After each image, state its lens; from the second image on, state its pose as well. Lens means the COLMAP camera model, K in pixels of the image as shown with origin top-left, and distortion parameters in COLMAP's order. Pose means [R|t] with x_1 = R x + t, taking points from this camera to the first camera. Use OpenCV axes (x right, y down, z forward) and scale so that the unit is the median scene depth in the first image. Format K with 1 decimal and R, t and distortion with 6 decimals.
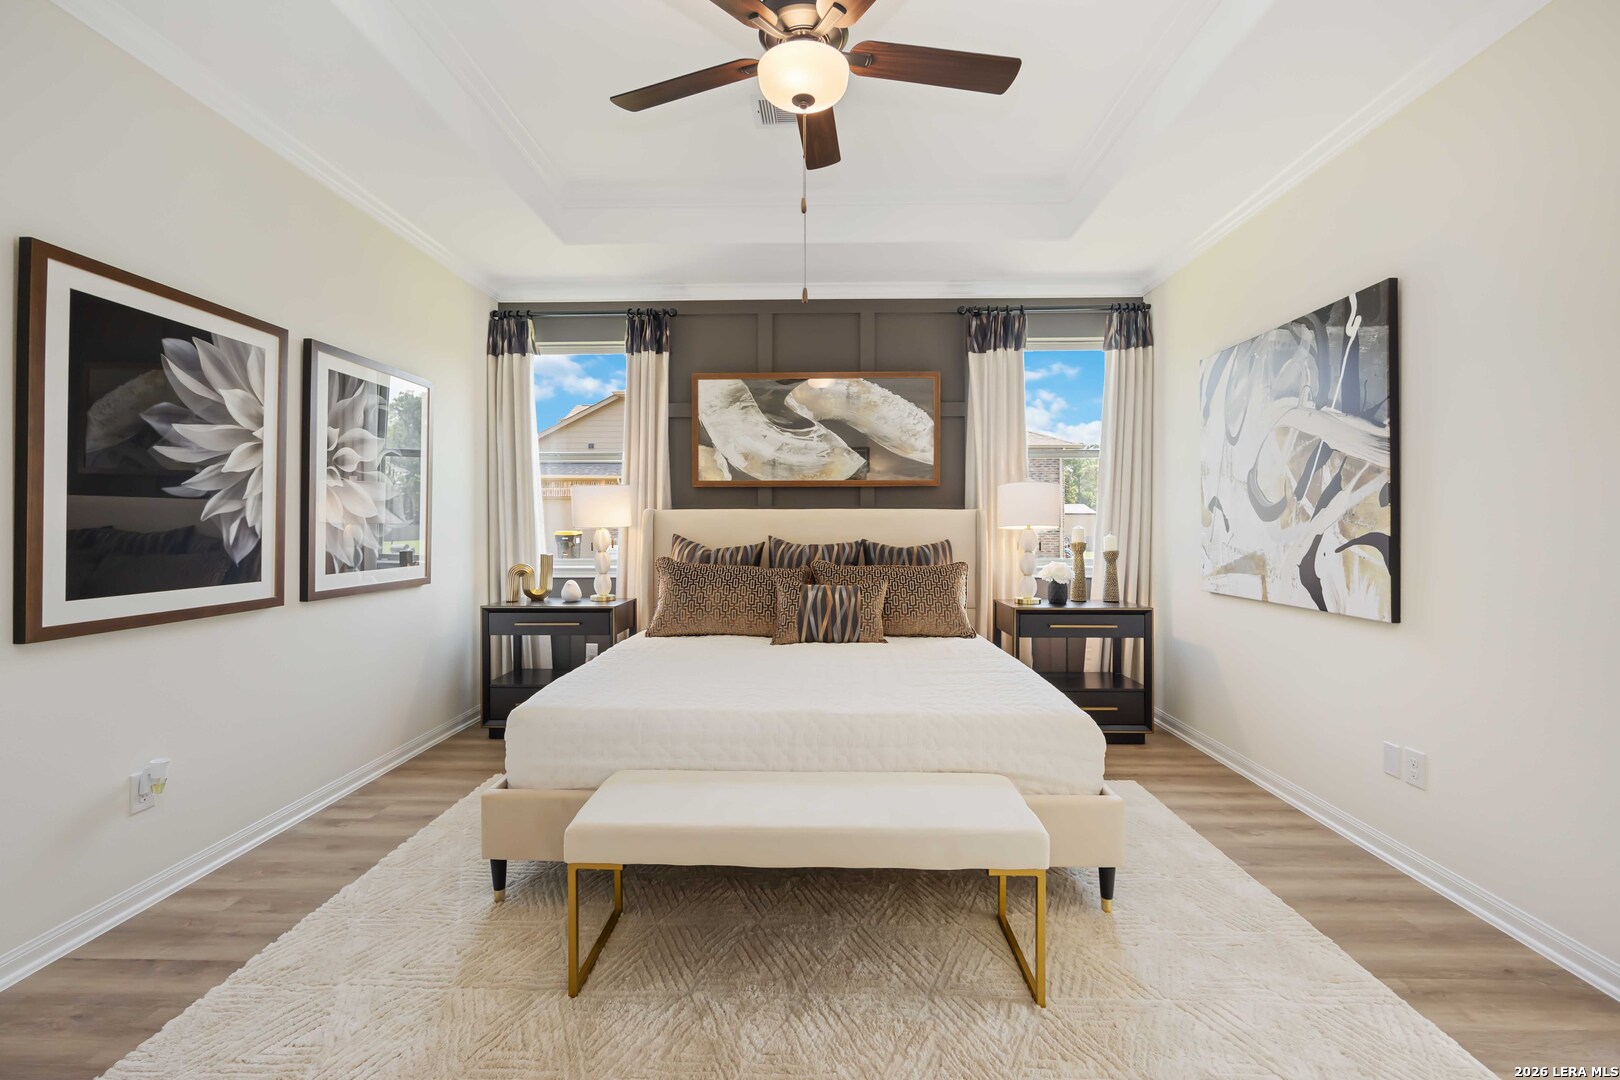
lens RADIAL K [[685.5, 0, 819.8], [0, 685.5, 523.4], [0, 0, 1]] dist [-0.000904, -0.000018]
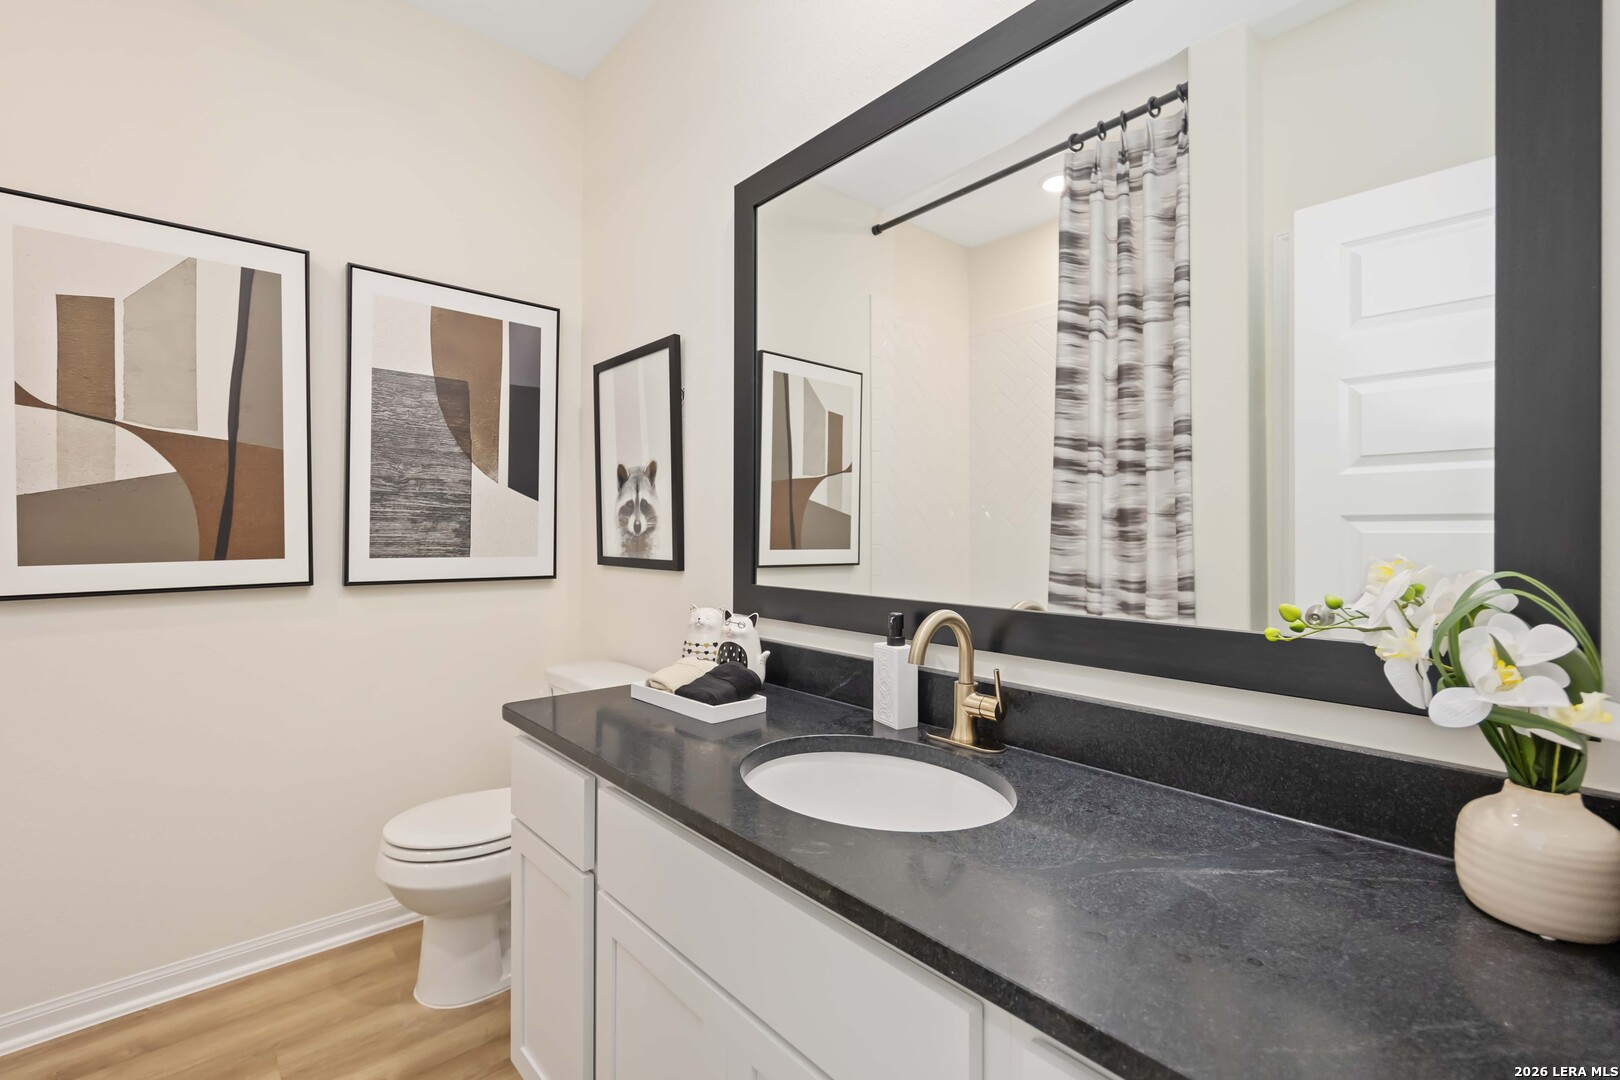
lens RADIAL K [[685.5, 0, 819.8], [0, 685.5, 523.4], [0, 0, 1]] dist [-0.000904, -0.000018]
pose [[0.678548, -0.013187, -0.734437, 0.216059], [0.000951, 0.999854, -0.017073, 0.056577], [0.734555, 0.010887, 0.678462, 0.901244]]
